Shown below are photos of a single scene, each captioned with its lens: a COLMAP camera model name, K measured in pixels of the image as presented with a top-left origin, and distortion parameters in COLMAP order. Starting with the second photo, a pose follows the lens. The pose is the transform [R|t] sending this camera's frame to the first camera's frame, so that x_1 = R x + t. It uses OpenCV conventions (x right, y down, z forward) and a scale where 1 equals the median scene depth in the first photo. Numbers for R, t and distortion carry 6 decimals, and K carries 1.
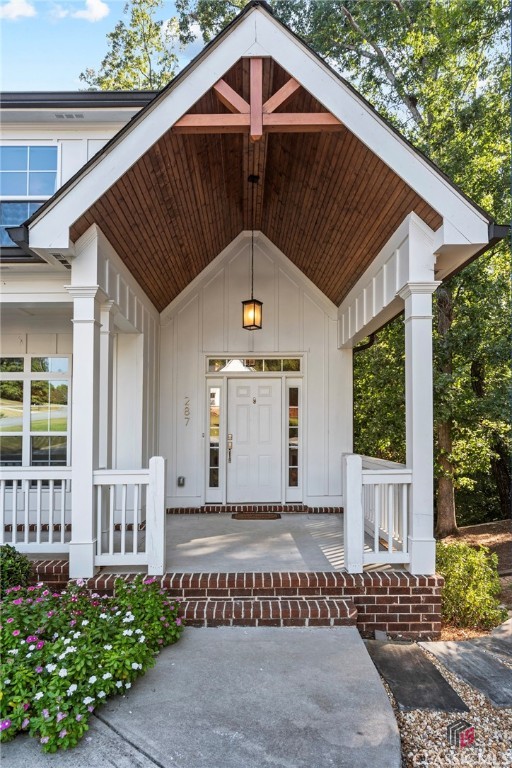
lens RADIAL K [[462.9, 0, 254.6], [0, 462.9, 425.1], [0, 0, 1]] dist [0.000924, 0.001069]
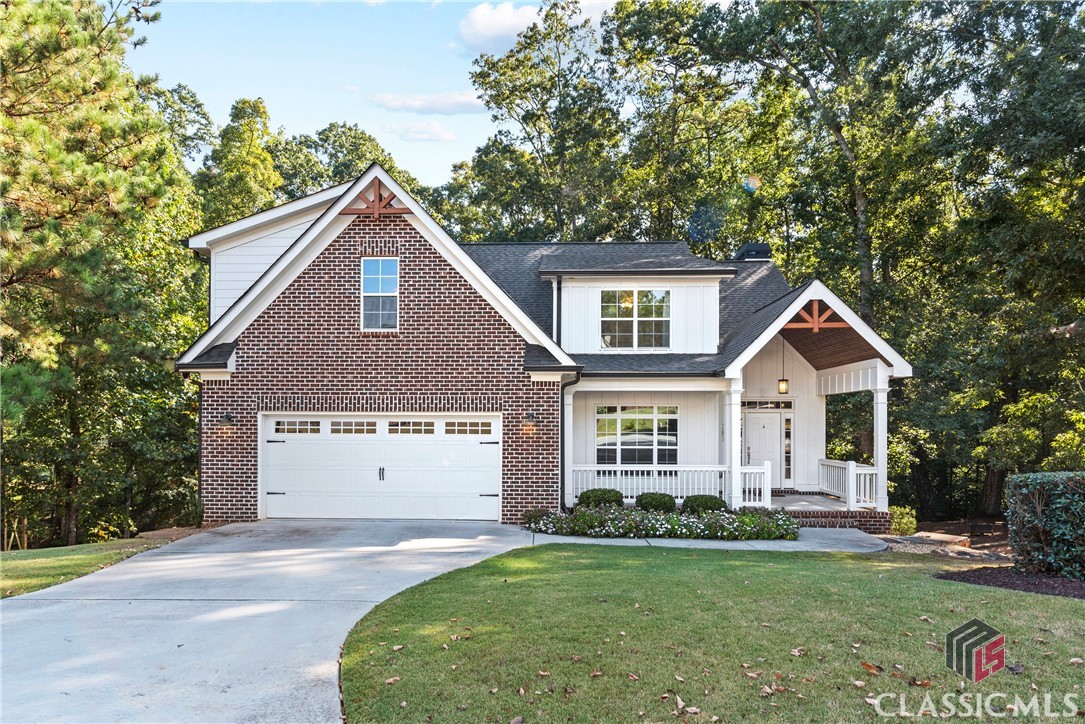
lens RADIAL K [[653.9, 0, 527.8], [0, 653.9, 409.7], [0, 0, 1]] dist [0.000924, 0.001069]
pose [[0.998401, 0.008408, -0.055899, -1.247625], [-0.008471, 0.999964, -0.000883, -0.180050], [0.055890, 0.001355, 0.998436, -2.409451]]
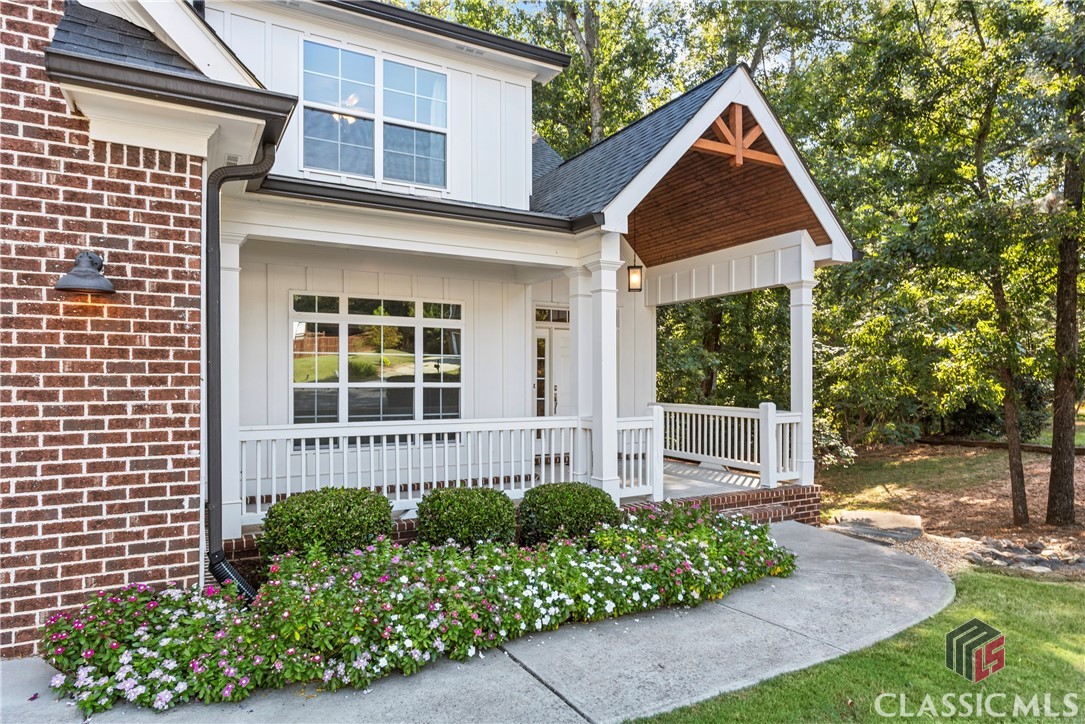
lens RADIAL K [[637.4, 0, 536.4], [0, 637.4, 383.3], [0, 0, 1]] dist [-0.003003, 0.000490]
pose [[0.884871, 0.006934, 0.465784, -1.271703], [-0.017265, 0.999690, 0.017916, -0.015606], [-0.465516, -0.023895, 0.884717, -0.341076]]
